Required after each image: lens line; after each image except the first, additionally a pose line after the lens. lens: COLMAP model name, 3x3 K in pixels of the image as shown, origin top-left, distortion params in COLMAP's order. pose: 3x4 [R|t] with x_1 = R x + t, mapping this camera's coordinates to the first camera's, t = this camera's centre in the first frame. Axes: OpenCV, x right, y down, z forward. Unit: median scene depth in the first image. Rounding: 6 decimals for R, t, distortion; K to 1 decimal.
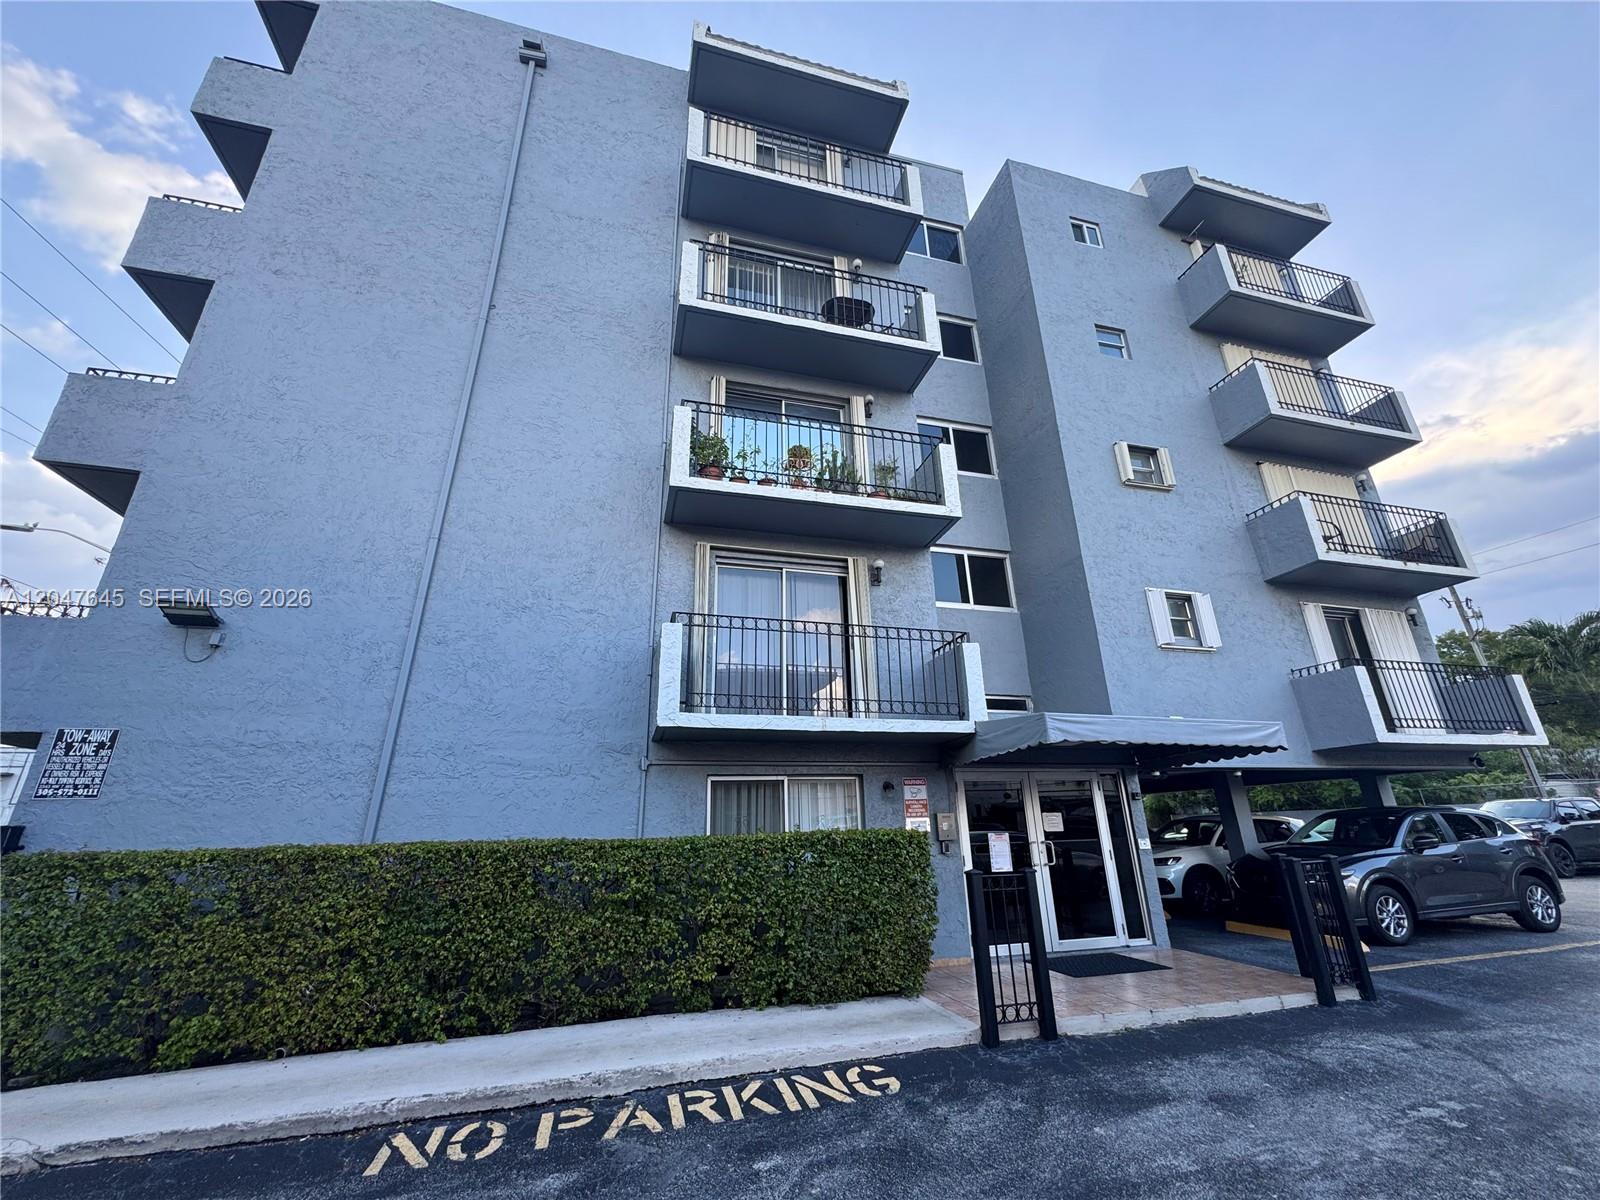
lens RADIAL K [[639.3, 0, 797.9], [0, 639.3, 609.8], [0, 0, 1]] dist [-0.005313, 0.001268]
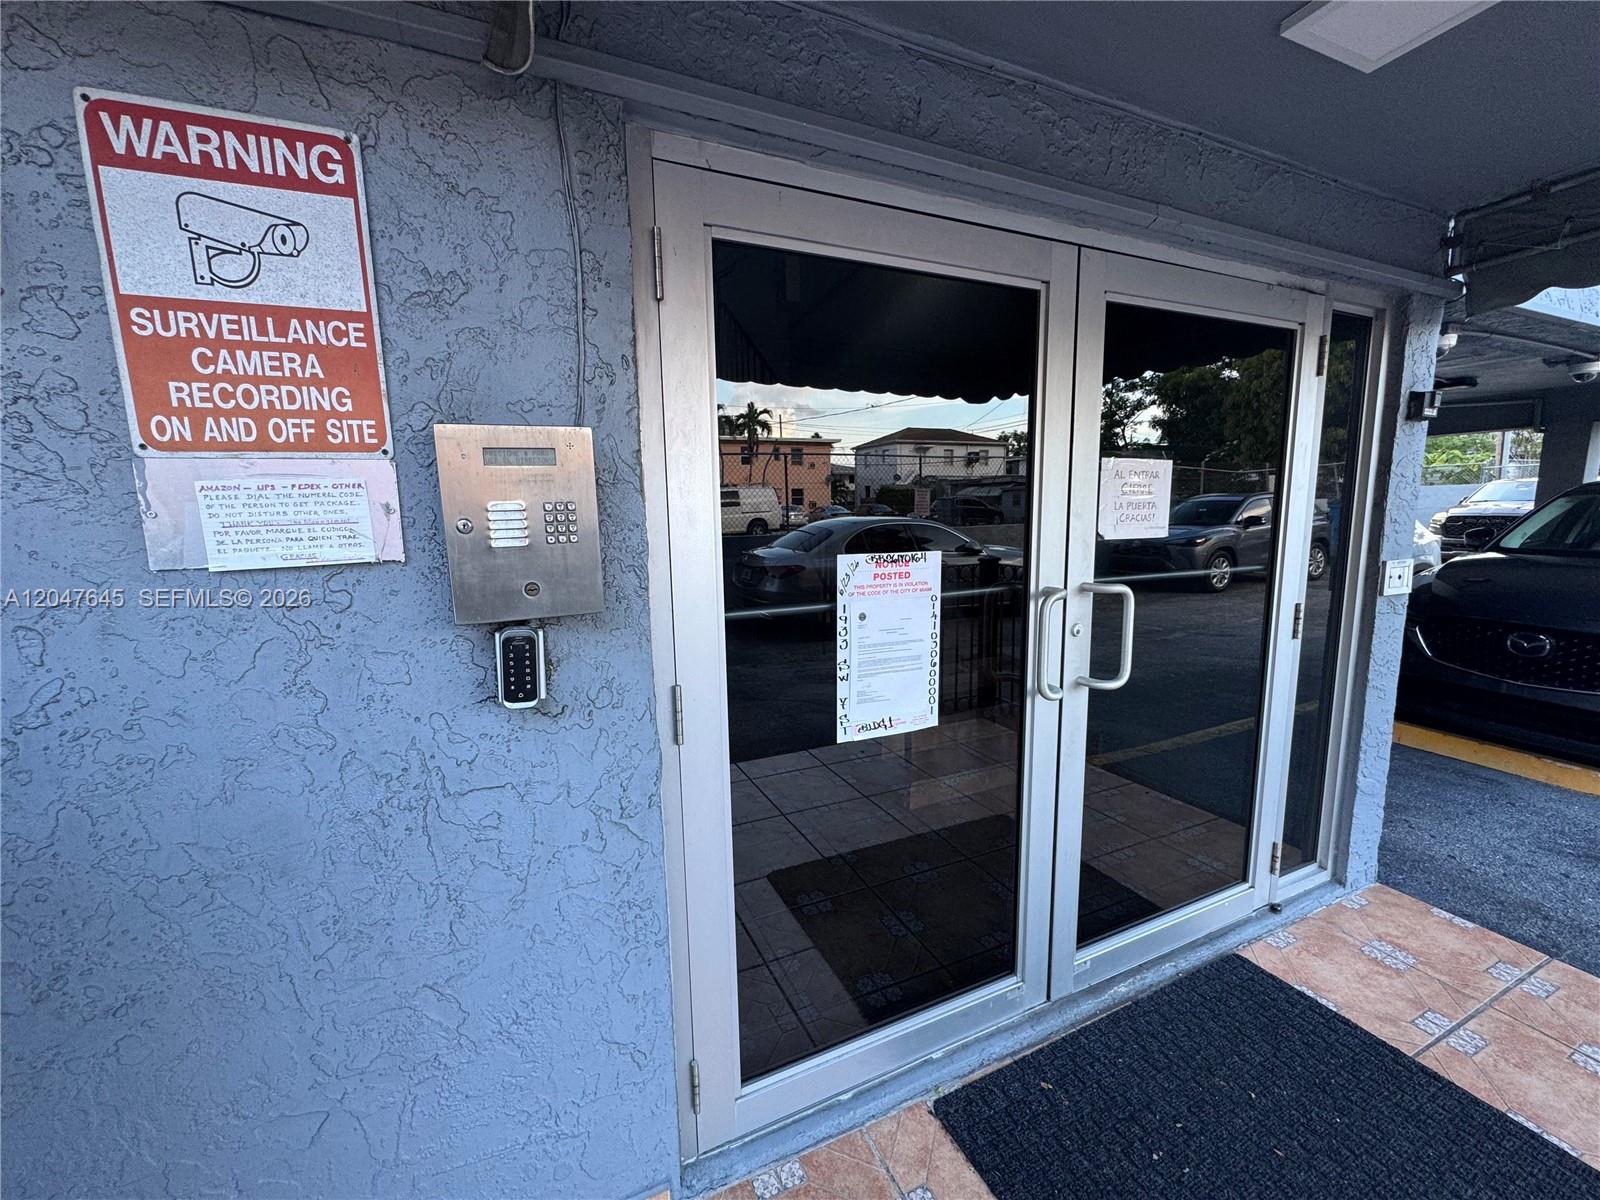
lens RADIAL K [[639.3, 0, 801.8], [0, 639.3, 603.6], [0, 0, 1]] dist [-0.005313, 0.001268]
pose [[0.985830, -0.018842, 0.166687, 0.254485], [-0.063320, 0.878364, 0.473779, 0.273589], [-0.155339, -0.477620, 0.864725, 0.828263]]
